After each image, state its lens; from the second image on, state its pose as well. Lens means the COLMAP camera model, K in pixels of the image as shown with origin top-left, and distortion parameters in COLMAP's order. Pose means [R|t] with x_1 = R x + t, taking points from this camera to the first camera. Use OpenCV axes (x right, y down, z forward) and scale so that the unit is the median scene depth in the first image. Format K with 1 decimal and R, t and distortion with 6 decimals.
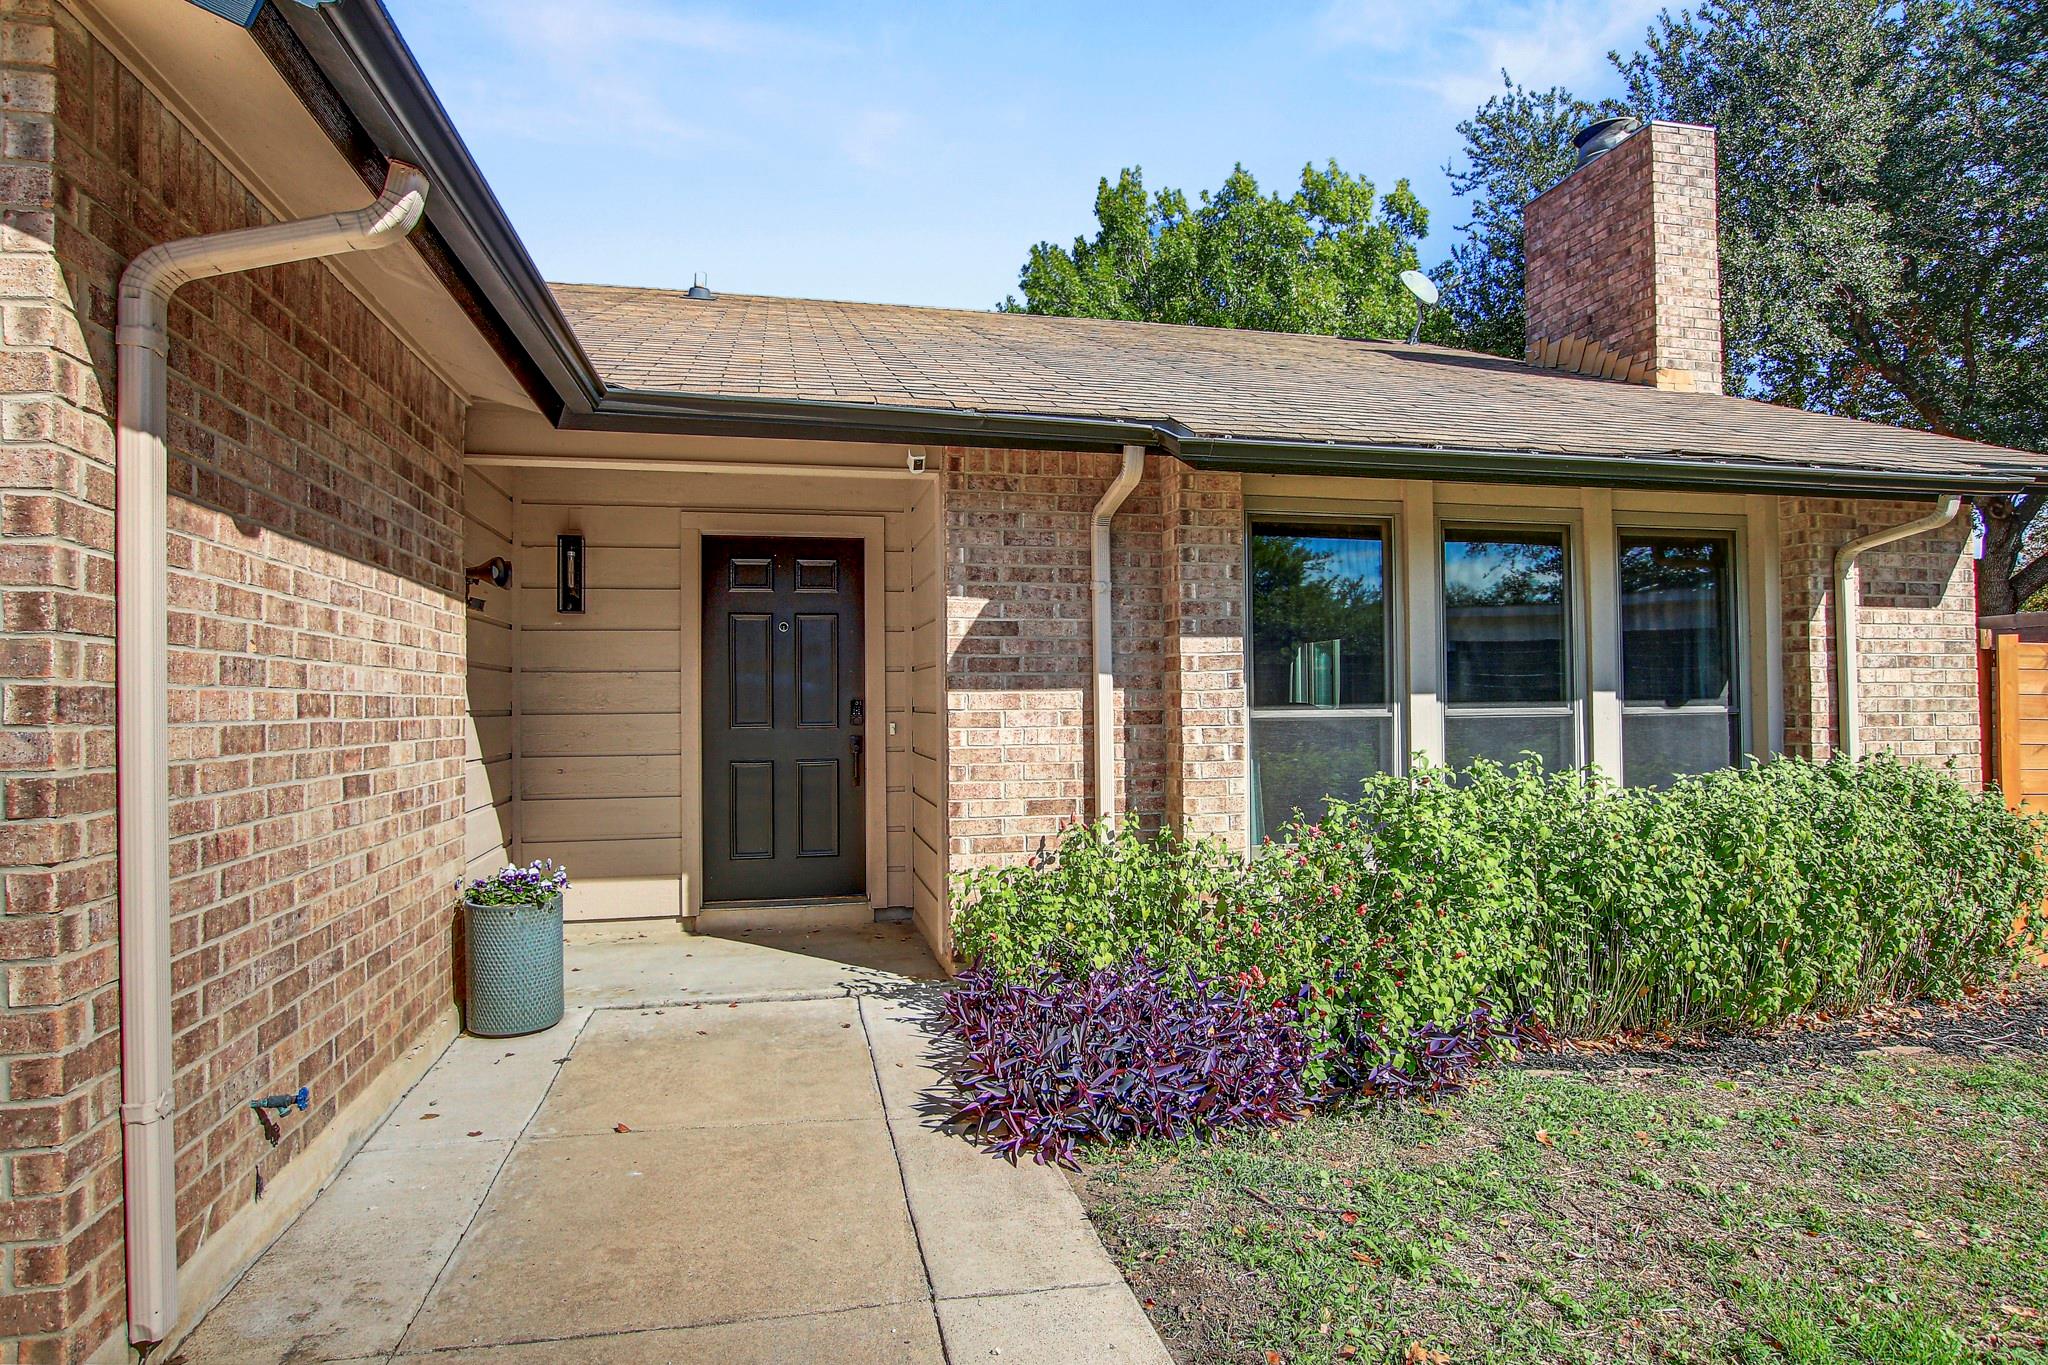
lens RADIAL K [[1136.4, 0, 1030.3], [0, 1136.4, 679.6], [0, 0, 1]] dist [-0.025484, -0.000074]
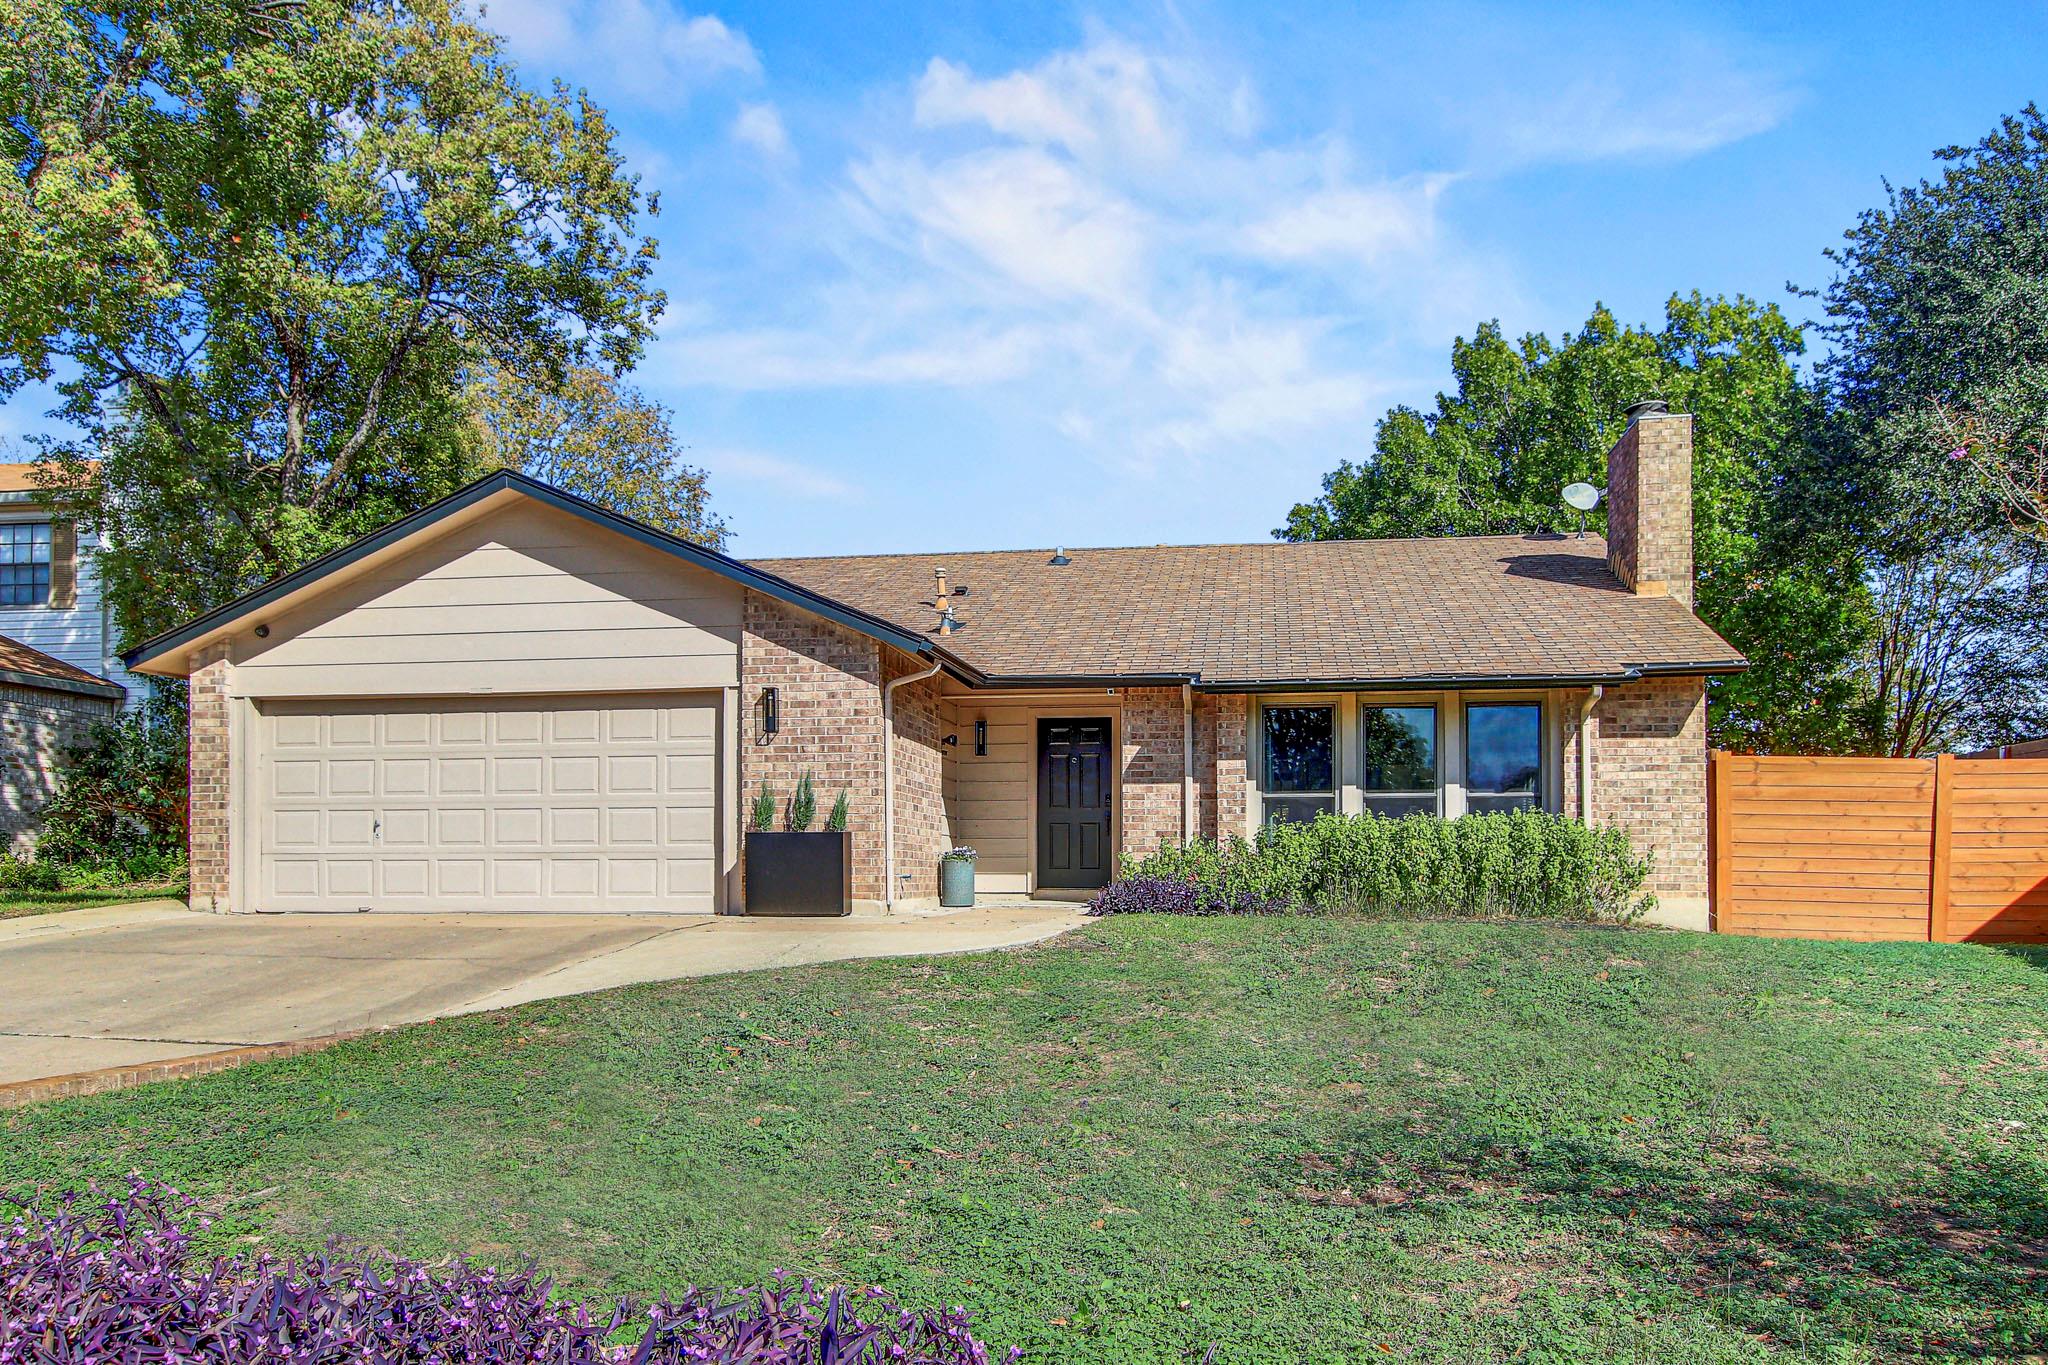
lens RADIAL K [[1395.6, 0, 1030.2], [0, 1395.6, 825.5], [0, 0, 1]] dist [-0.005382, -0.003619]
pose [[0.932960, -0.001131, -0.359978, 0.691359], [-0.000576, 0.999989, -0.004636, 0.094035], [0.359979, 0.004533, 0.932949, -1.568417]]
